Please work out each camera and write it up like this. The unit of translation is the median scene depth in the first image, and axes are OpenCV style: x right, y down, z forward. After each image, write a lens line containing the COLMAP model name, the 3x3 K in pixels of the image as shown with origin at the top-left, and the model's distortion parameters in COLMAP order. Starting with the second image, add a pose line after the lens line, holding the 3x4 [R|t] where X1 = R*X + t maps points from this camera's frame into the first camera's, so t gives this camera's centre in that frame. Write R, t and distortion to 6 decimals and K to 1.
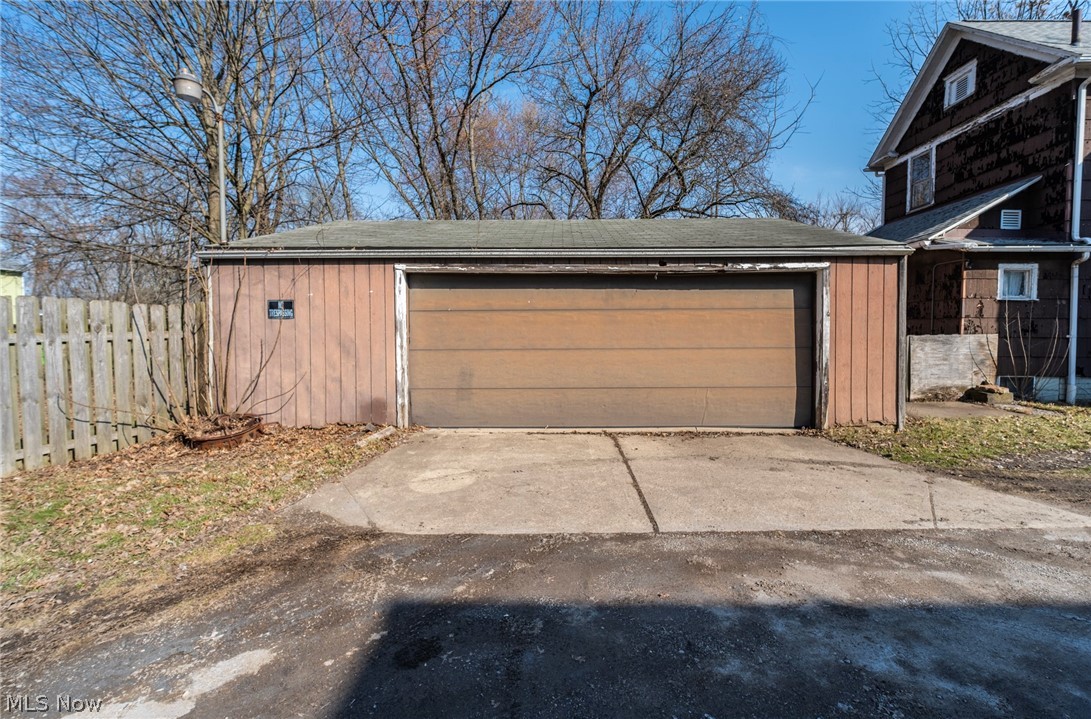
lens RADIAL K [[465.5, 0, 547.9], [0, 465.5, 348.2], [0, 0, 1]] dist [-0.001454, 0.000021]
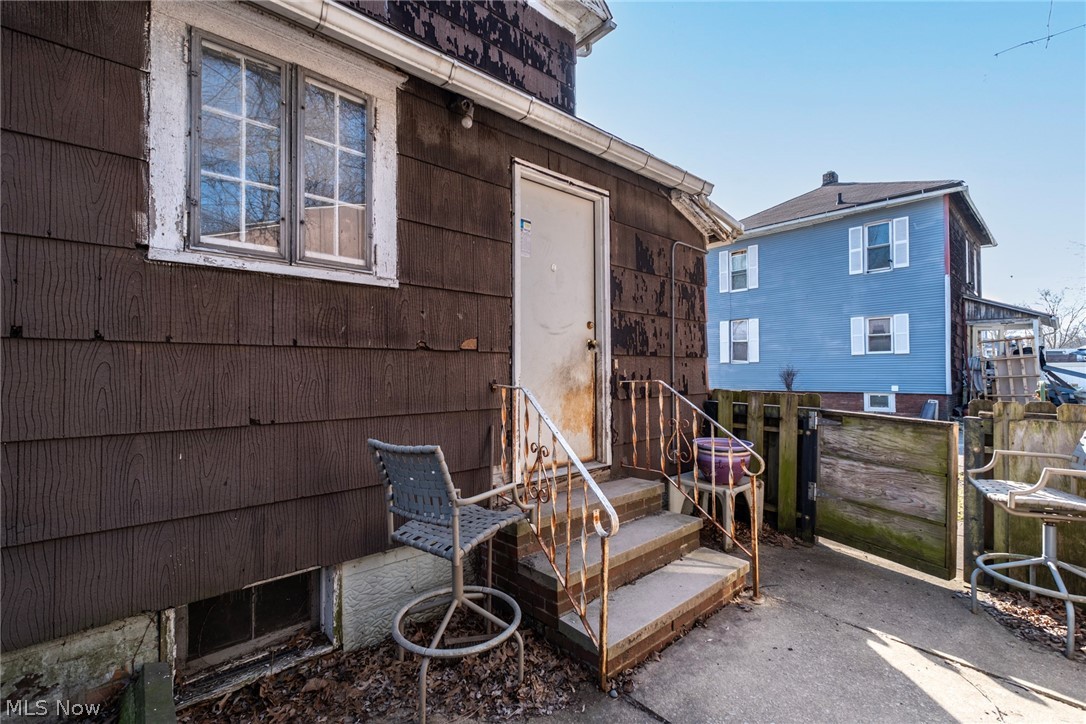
lens RADIAL K [[461.1, 0, 546.0], [0, 461.1, 367.2], [0, 0, 1]] dist [-0.000838, 0.000260]
pose [[-0.669129, 0.013482, 0.743024, 0.860176], [0.031244, 0.999462, 0.010001, -0.093432], [-0.742489, 0.029907, -0.669190, 2.079377]]
